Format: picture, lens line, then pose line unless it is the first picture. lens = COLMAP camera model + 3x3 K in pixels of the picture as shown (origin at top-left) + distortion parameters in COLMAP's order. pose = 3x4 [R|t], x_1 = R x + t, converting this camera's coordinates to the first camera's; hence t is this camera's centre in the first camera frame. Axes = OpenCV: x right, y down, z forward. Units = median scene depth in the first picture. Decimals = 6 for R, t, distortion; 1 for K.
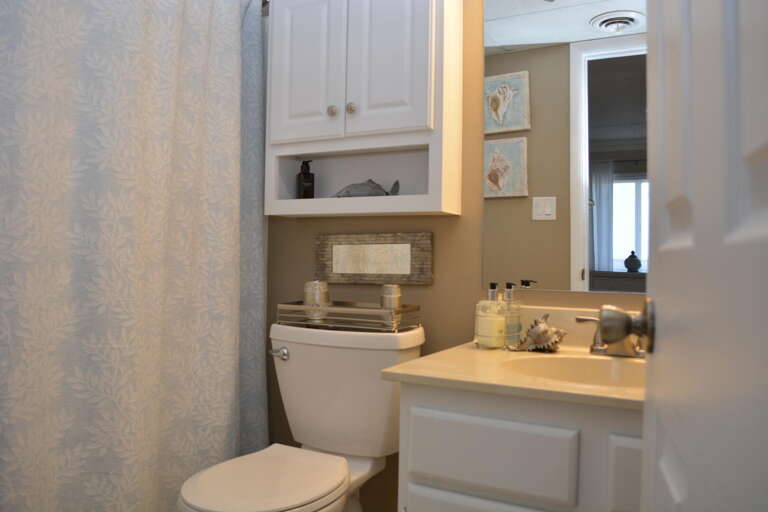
lens RADIAL K [[609.7, 0, 384.0], [0, 609.7, 256.0], [0, 0, 1]] dist [-0.071639, 0.006898]
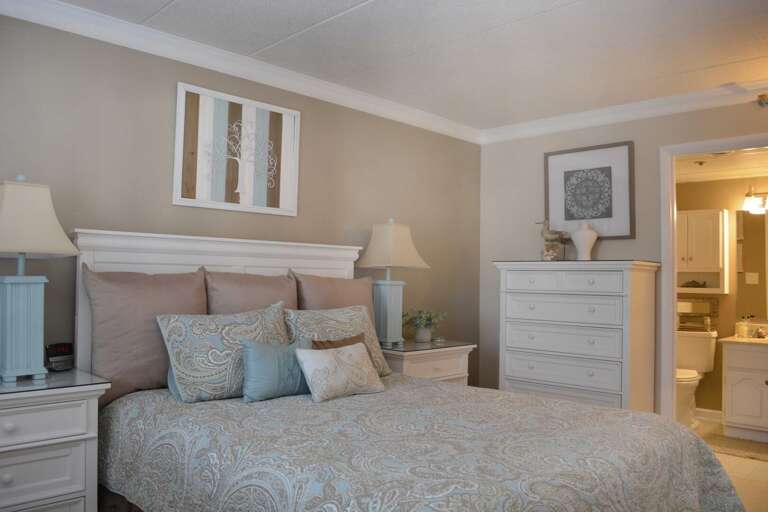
lens RADIAL K [[609.7, 0, 384.0], [0, 609.7, 256.0], [0, 0, 1]] dist [-0.071639, 0.006898]
pose [[0.966396, -0.012955, -0.256732, -0.806060], [0.005001, 0.999488, -0.031611, -0.178852], [0.257010, 0.029264, 0.965965, -2.415218]]
